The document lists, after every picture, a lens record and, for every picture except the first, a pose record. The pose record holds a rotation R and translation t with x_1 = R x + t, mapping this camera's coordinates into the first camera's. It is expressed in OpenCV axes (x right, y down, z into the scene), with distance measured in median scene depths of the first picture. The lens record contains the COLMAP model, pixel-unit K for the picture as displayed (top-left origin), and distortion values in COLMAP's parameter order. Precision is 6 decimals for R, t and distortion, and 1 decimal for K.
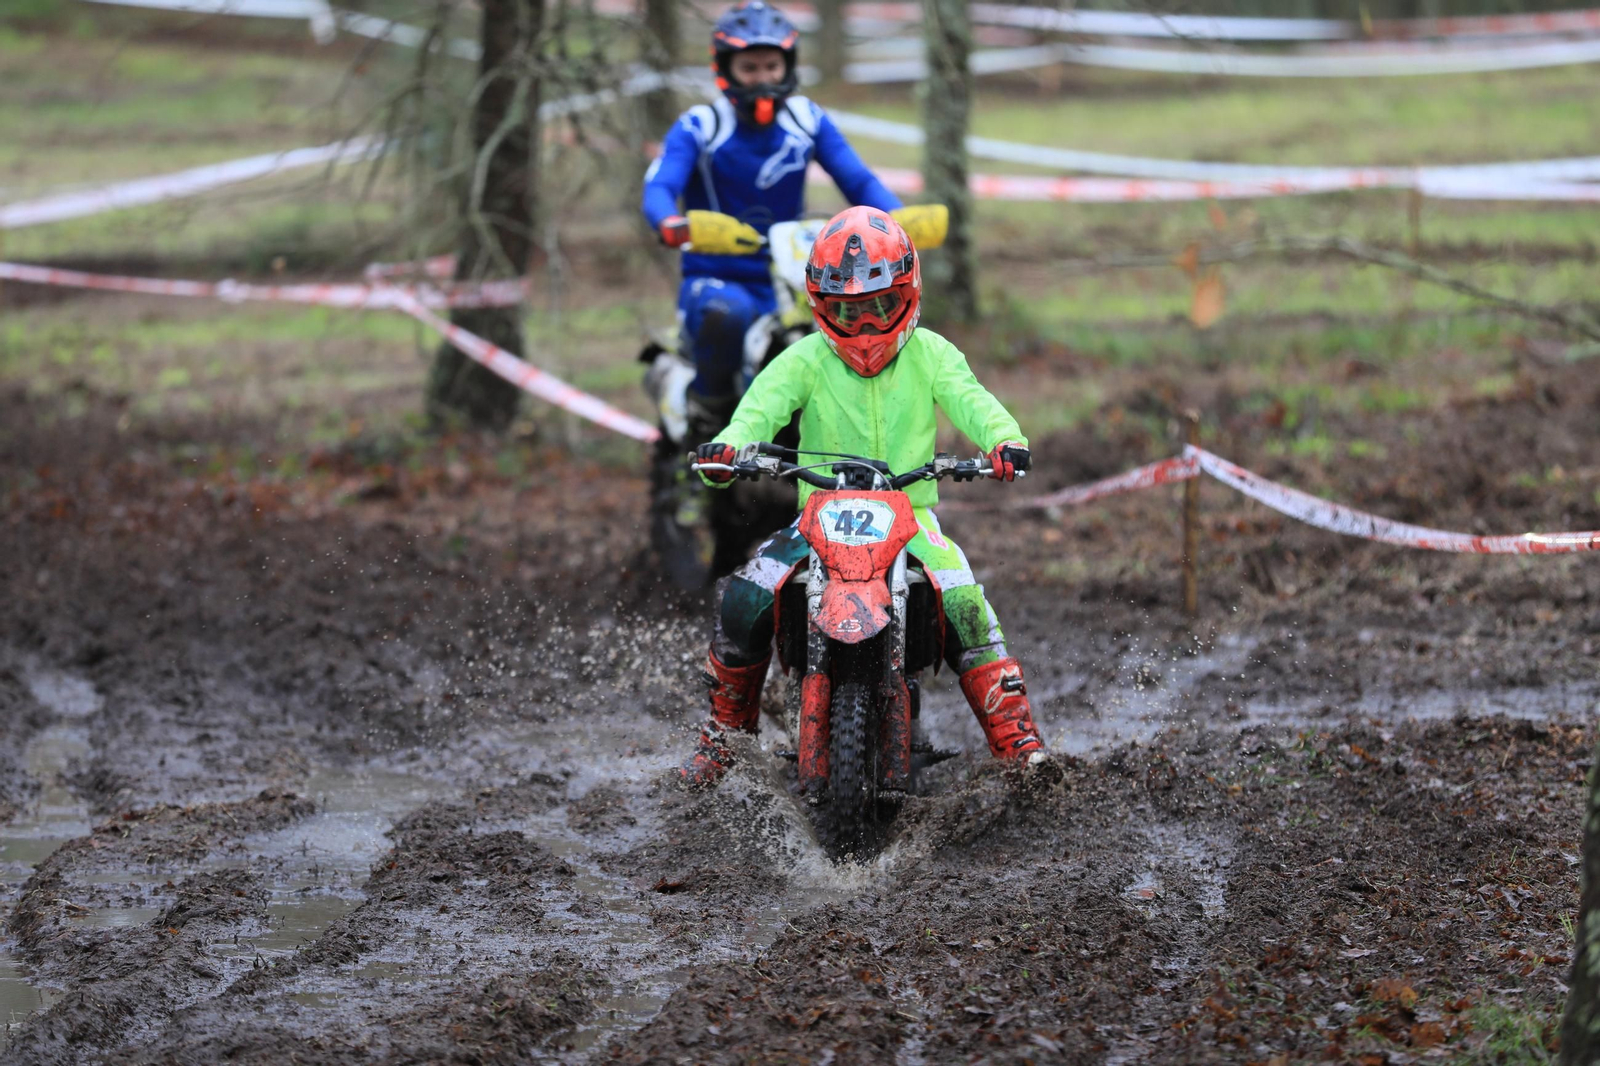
lens RADIAL K [[9169.4, 0, 773.9], [0, 9169.4, 477.2], [0, 0, 1]] dist [1.906964, 0.000000]
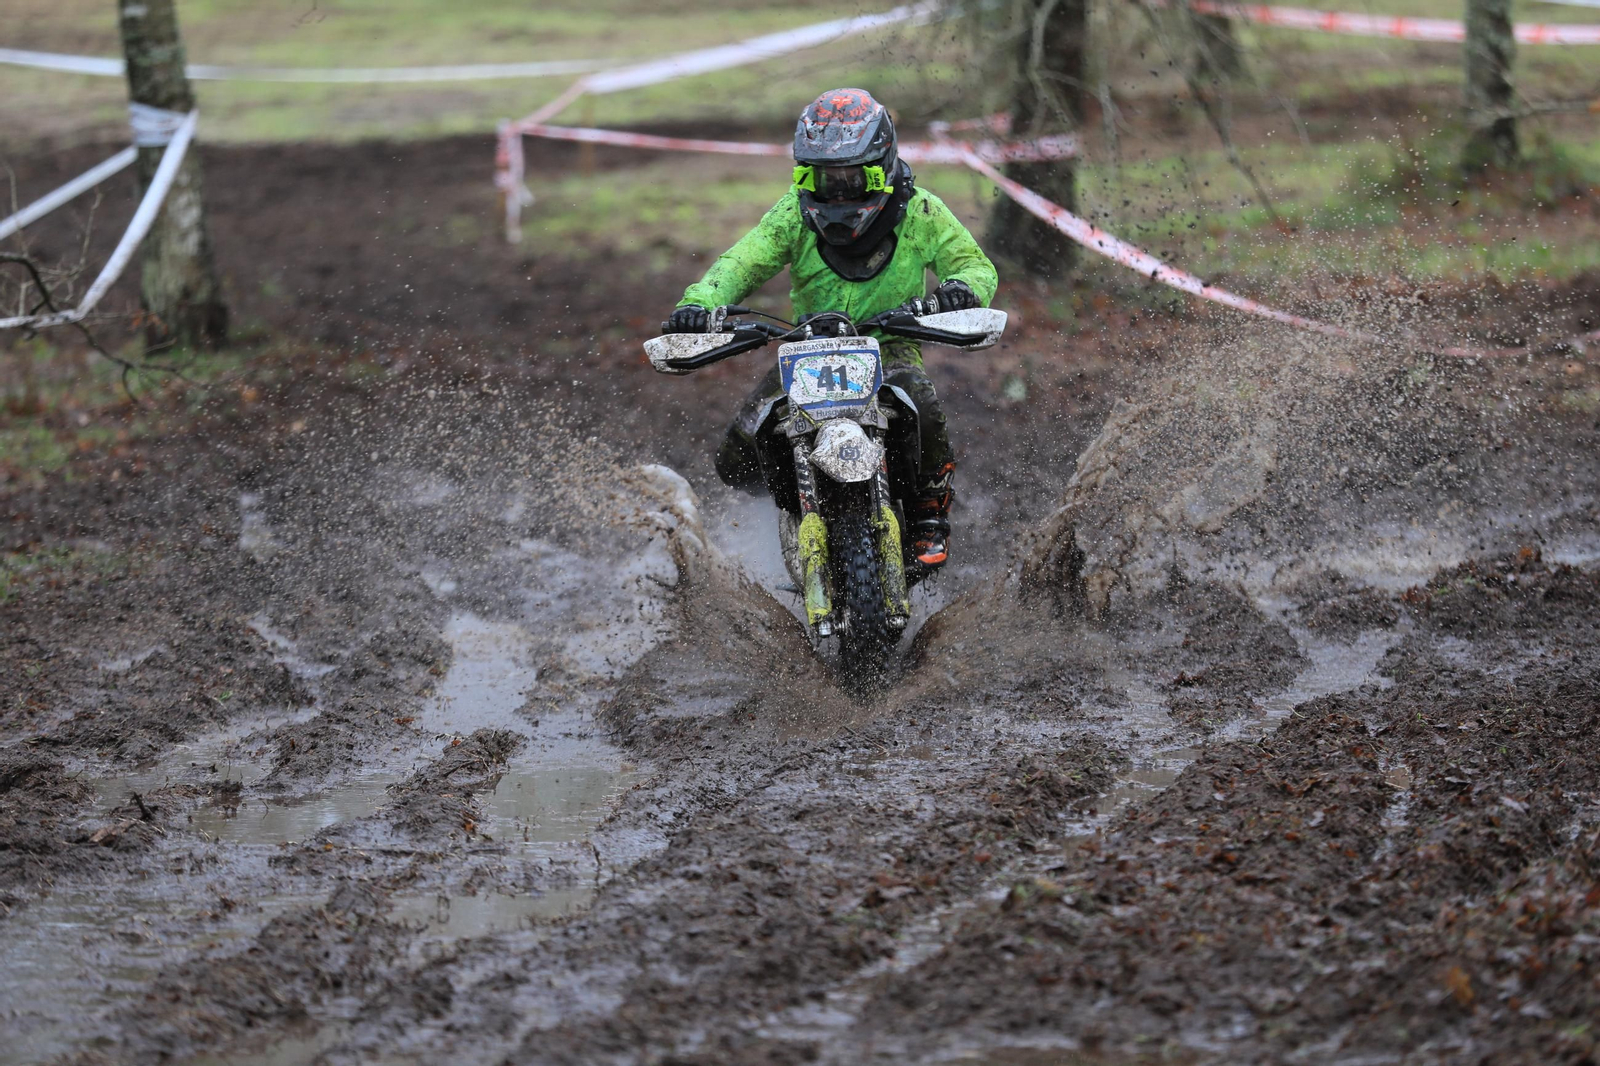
lens RADIAL K [[9169.4, 0, 796.2], [0, 9169.4, 535.3], [0, 0, 1]] dist [1.906964, 0.000000]
pose [[0.998046, -0.010241, -0.061644, 0.010748], [0.011597, 0.999698, 0.021688, 0.002331], [0.061403, -0.022361, 0.997863, -0.120642]]
